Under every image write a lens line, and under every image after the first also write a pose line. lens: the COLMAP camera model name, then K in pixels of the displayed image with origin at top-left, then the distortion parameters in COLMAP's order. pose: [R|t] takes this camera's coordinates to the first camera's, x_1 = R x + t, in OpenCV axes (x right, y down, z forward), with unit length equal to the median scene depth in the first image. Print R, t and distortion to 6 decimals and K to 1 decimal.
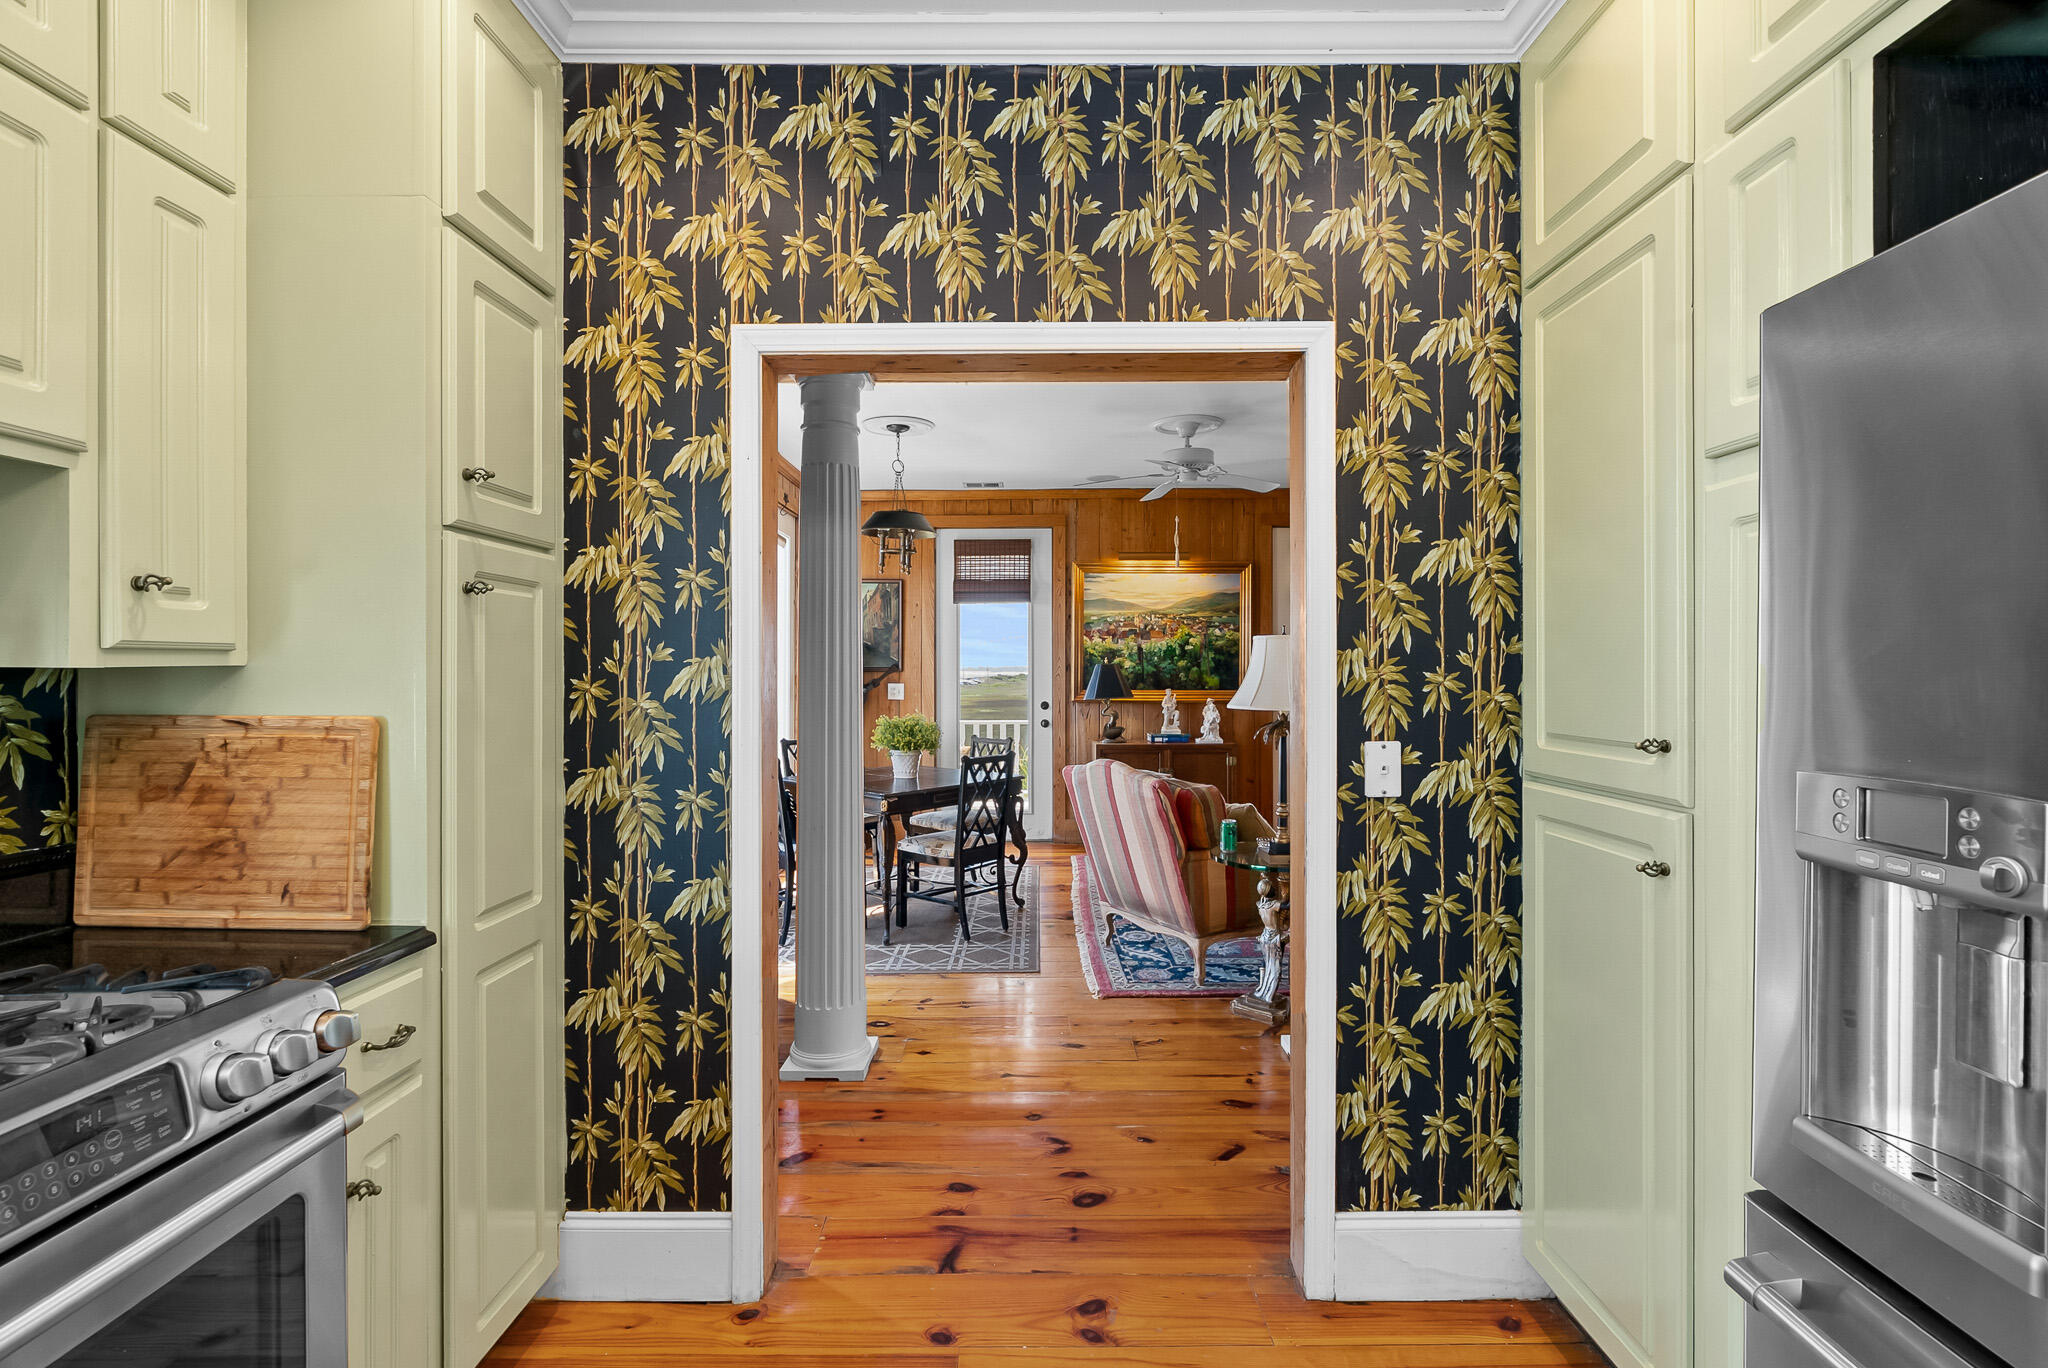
lens RADIAL K [[978.4, 0, 1024.5], [0, 978.4, 670.9], [0, 0, 1]] dist [-0.001128, 0.001034]
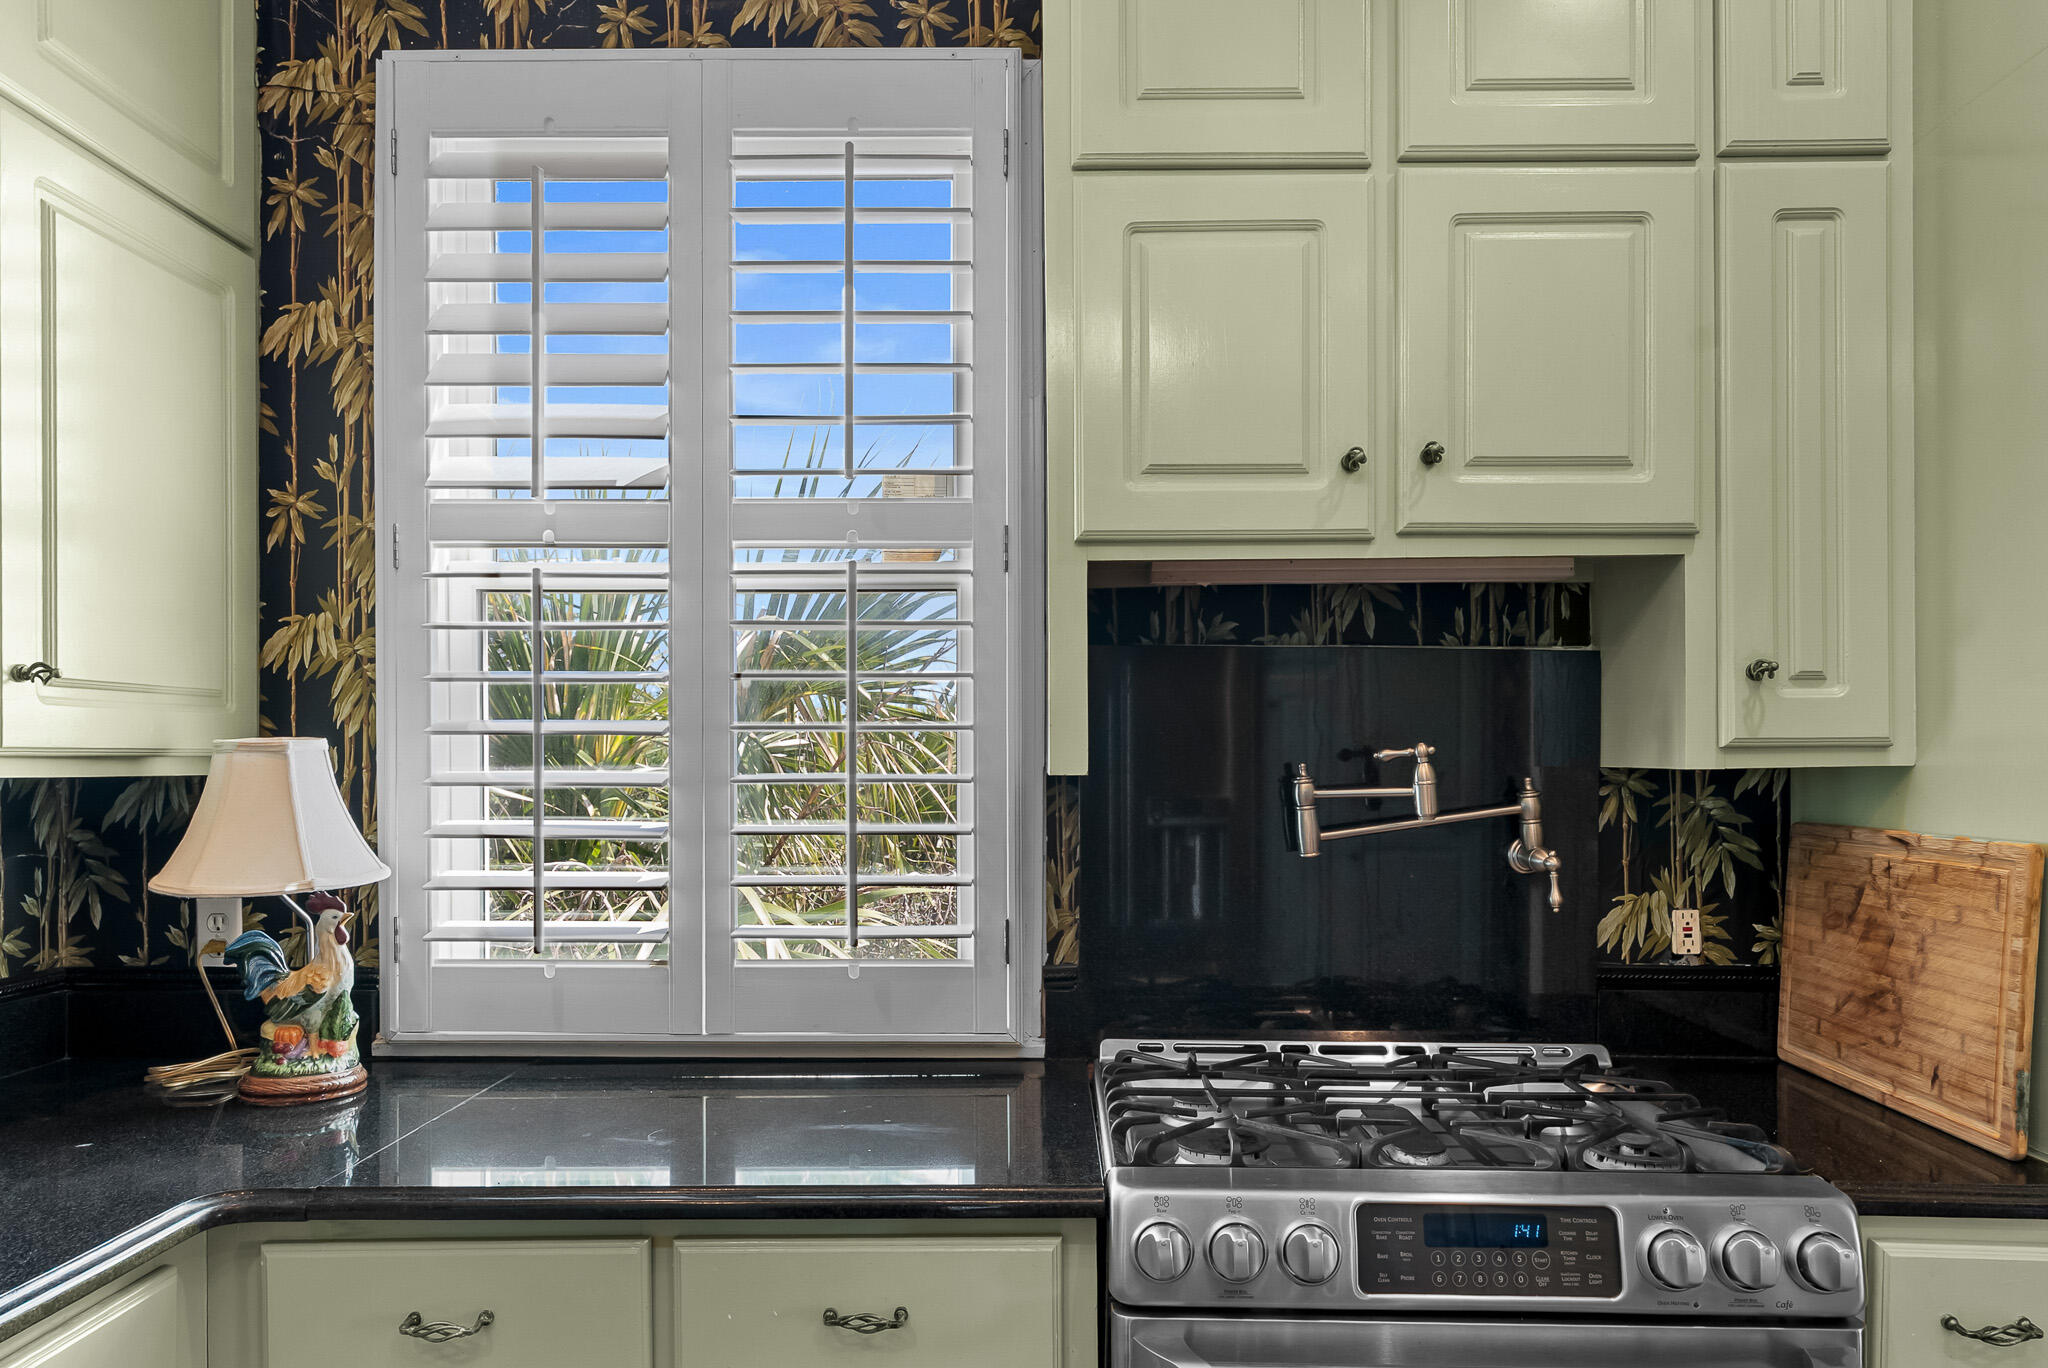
lens RADIAL K [[1362.1, 0, 1029.5], [0, 1362.1, 762.8], [0, 0, 1]] dist [0.011594, 0.003145]
pose [[-0.023679, 0.000721, -0.999719, 0.283352], [-0.000123, 1.000000, 0.000724, -0.008669], [0.999720, 0.000140, -0.023679, 0.347794]]
